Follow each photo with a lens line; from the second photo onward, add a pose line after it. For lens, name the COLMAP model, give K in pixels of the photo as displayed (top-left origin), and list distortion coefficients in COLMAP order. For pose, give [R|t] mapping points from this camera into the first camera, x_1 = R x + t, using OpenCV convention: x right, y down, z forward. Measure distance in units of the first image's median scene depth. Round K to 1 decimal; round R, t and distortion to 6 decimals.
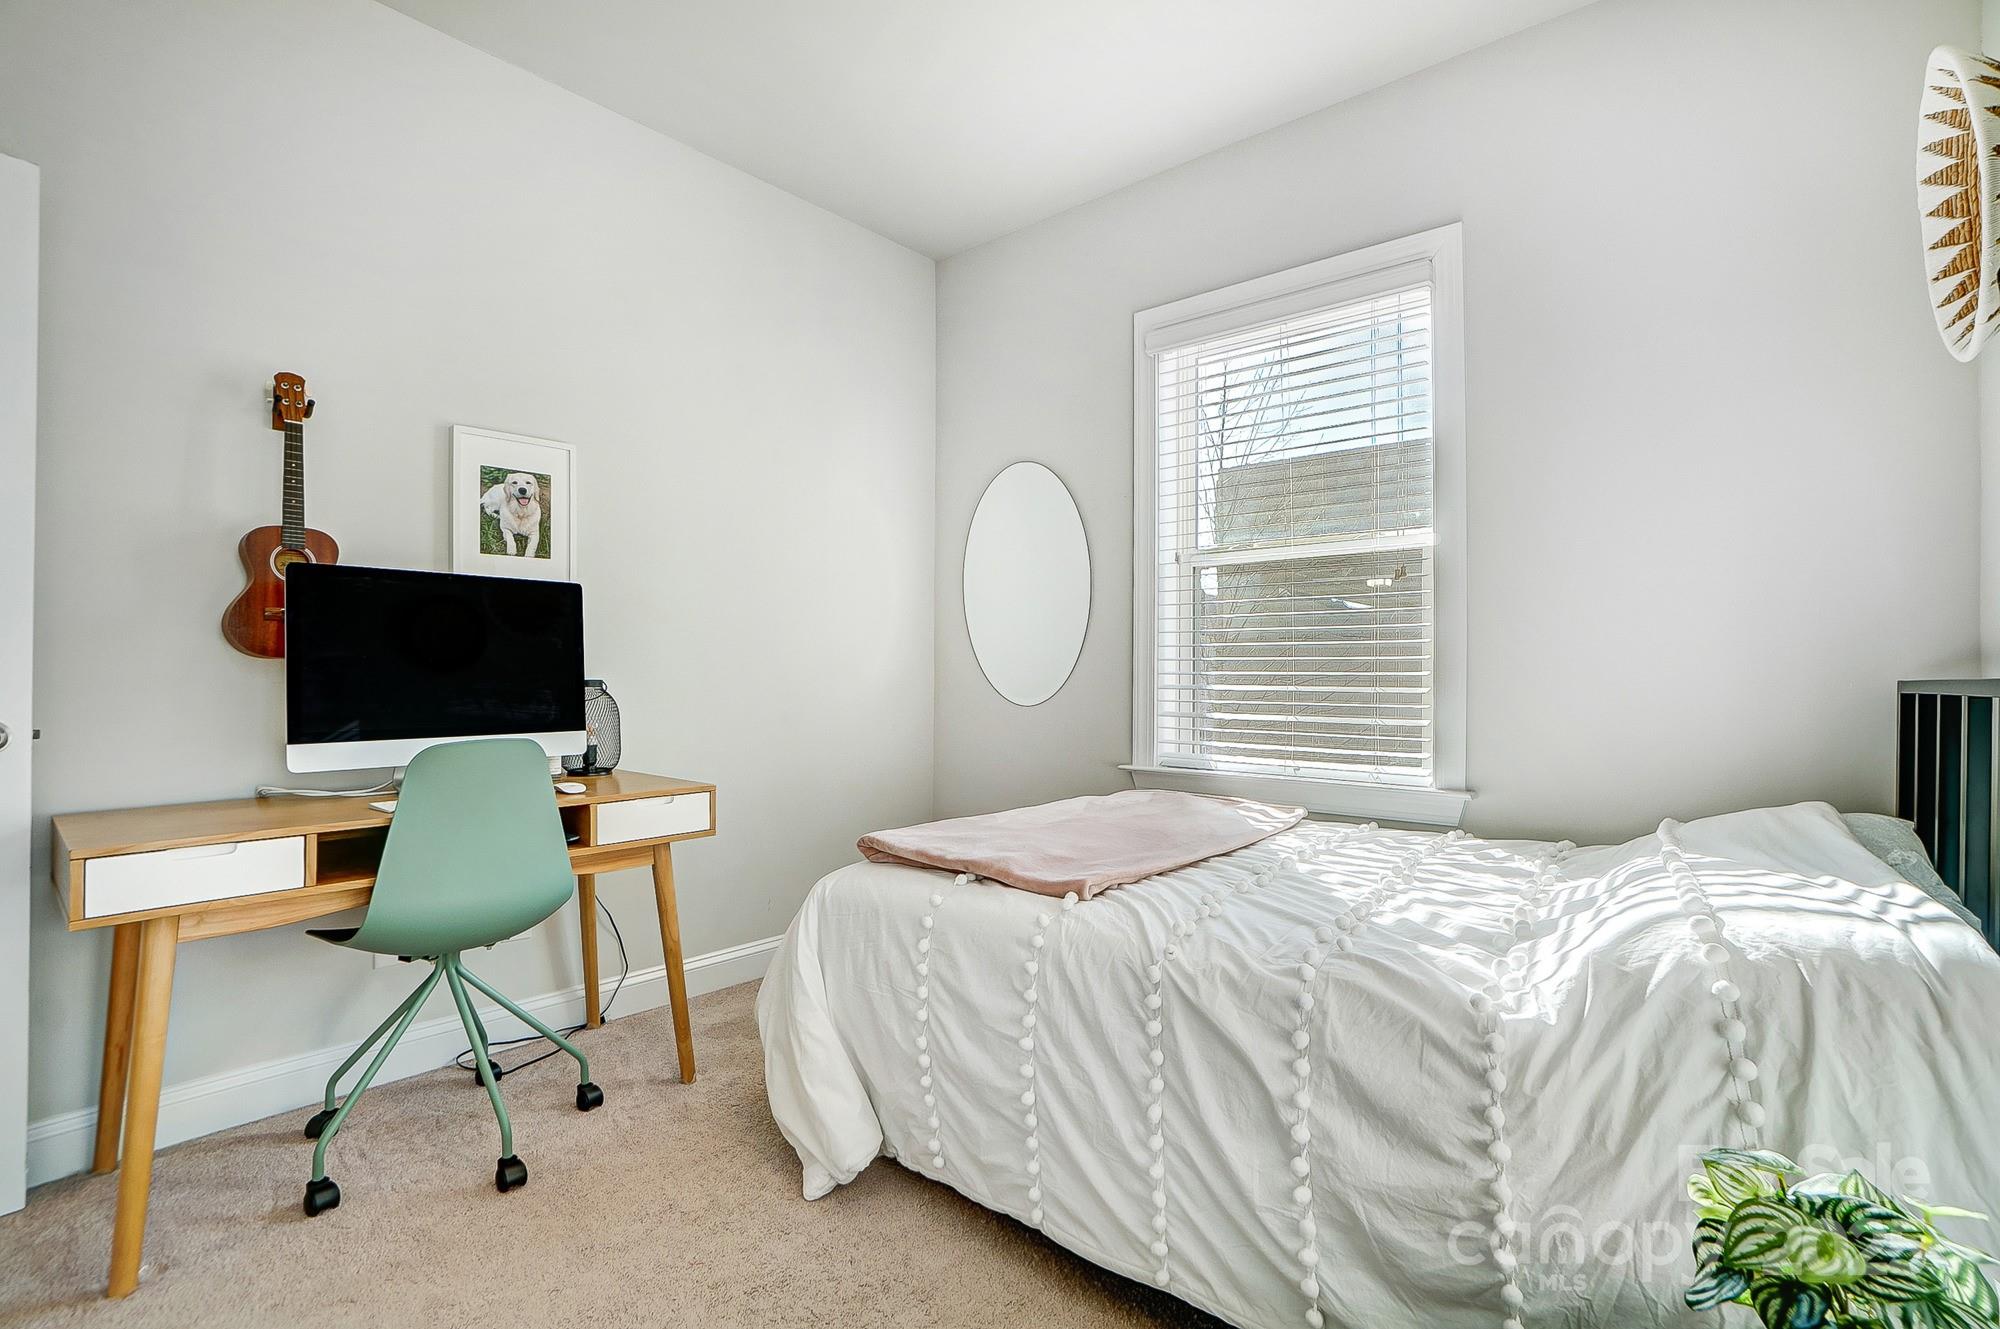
lens RADIAL K [[907.4, 0, 984.8], [0, 907.4, 670.3], [0, 0, 1]] dist [-0.038100, 0.000160]
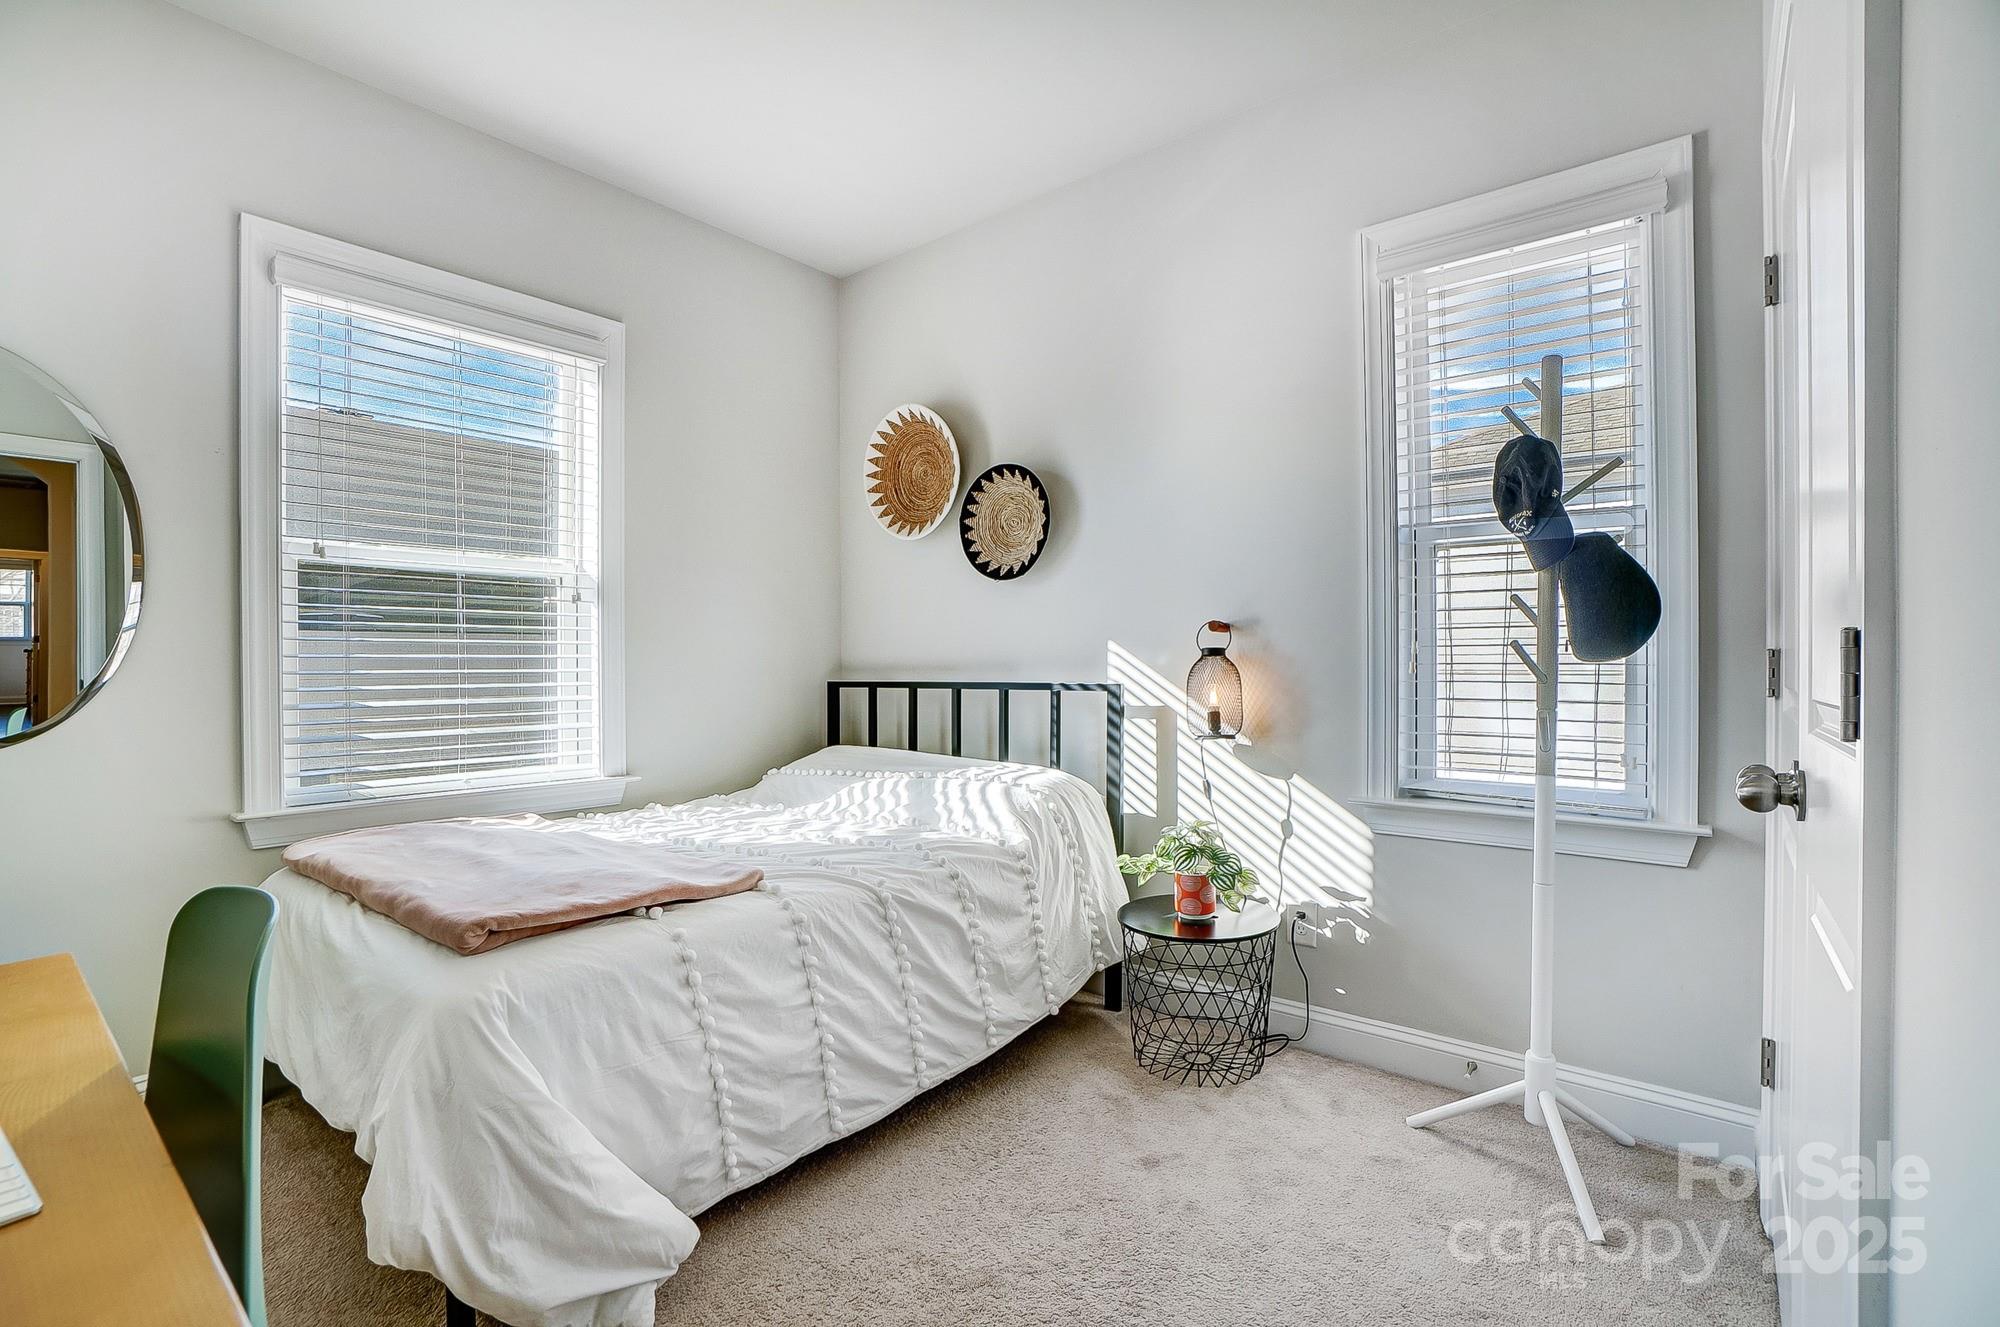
lens RADIAL K [[907.4, 0, 984.8], [0, 907.4, 669.3], [0, 0, 1]] dist [-0.038100, 0.000160]
pose [[-0.010553, -0.010568, 0.999888, -1.064469], [0.005158, 0.999930, 0.010623, -0.036752], [-0.999931, 0.005269, -0.010498, 0.723270]]
